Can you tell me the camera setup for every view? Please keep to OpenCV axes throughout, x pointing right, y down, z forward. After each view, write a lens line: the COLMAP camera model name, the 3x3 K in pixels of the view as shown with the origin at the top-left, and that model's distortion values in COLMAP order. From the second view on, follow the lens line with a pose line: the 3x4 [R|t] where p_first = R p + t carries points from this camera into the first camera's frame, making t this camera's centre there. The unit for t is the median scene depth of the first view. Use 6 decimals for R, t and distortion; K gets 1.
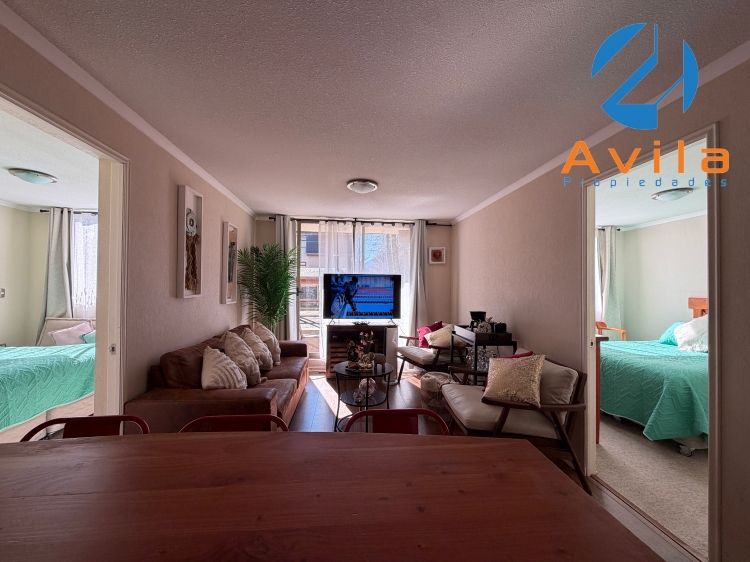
lens RADIAL K [[299.5, 0, 373.7], [0, 299.5, 280.8], [0, 0, 1]] dist [-0.003988, 0.000518]
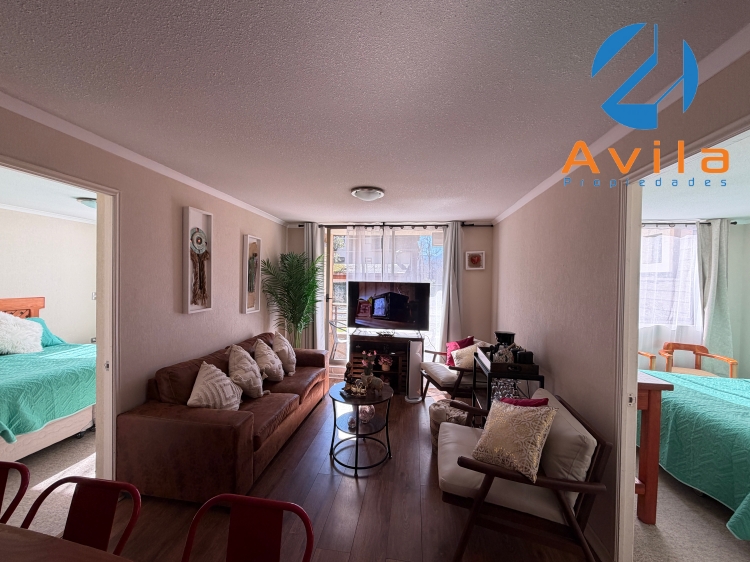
lens RADIAL K [[299.5, 0, 372.4], [0, 299.5, 280.3], [0, 0, 1]] dist [-0.003988, 0.000518]
pose [[0.971273, 0.007884, -0.237836, 0.185681], [-0.003083, 0.999784, 0.020551, -0.062392], [0.237947, -0.019228, 0.971088, 0.092727]]
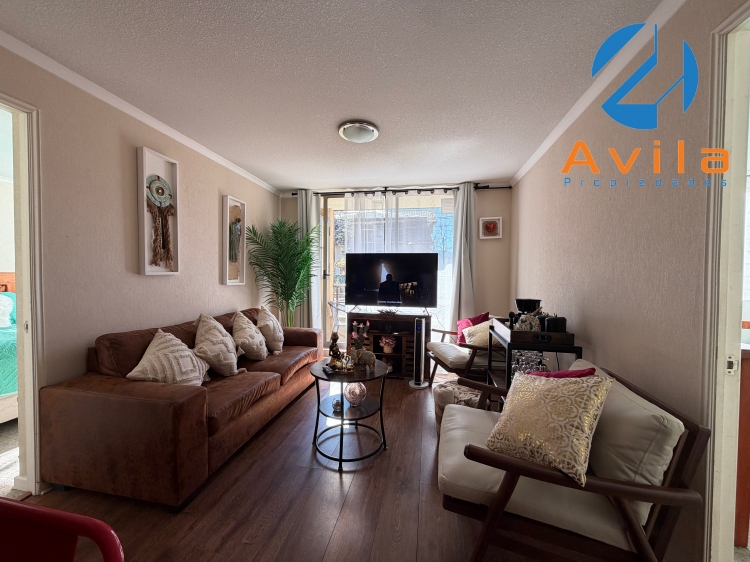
lens RADIAL K [[299.5, 0, 372.3], [0, 299.5, 280.5], [0, 0, 1]] dist [-0.003988, 0.000518]
pose [[0.959149, 0.005488, -0.282847, 0.201203], [0.003906, 0.999460, 0.032636, 0.036006], [0.282873, -0.032407, 0.958610, 0.244477]]
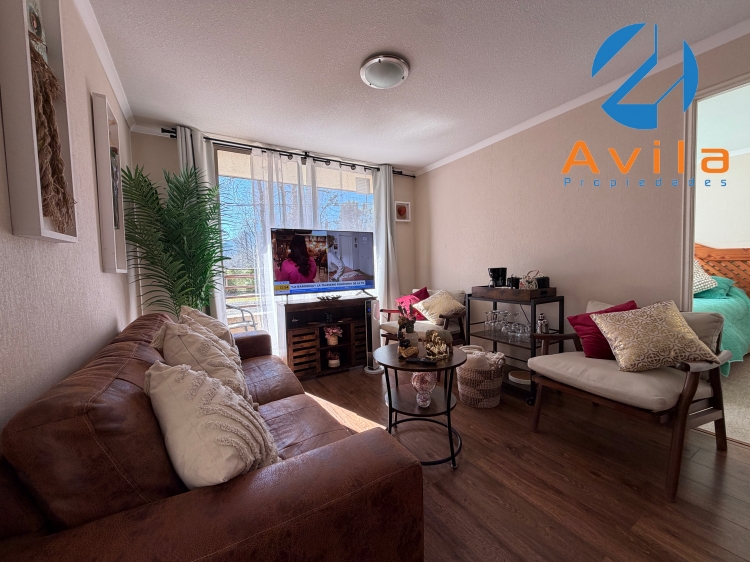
lens RADIAL K [[299.5, 0, 375.6], [0, 299.5, 281.5], [0, 0, 1]] dist [-0.003988, 0.000518]
pose [[0.900816, -0.056206, 0.430547, -0.327550], [0.029327, 0.997198, 0.068820, 0.072755], [-0.433209, -0.049368, 0.899941, 0.393019]]
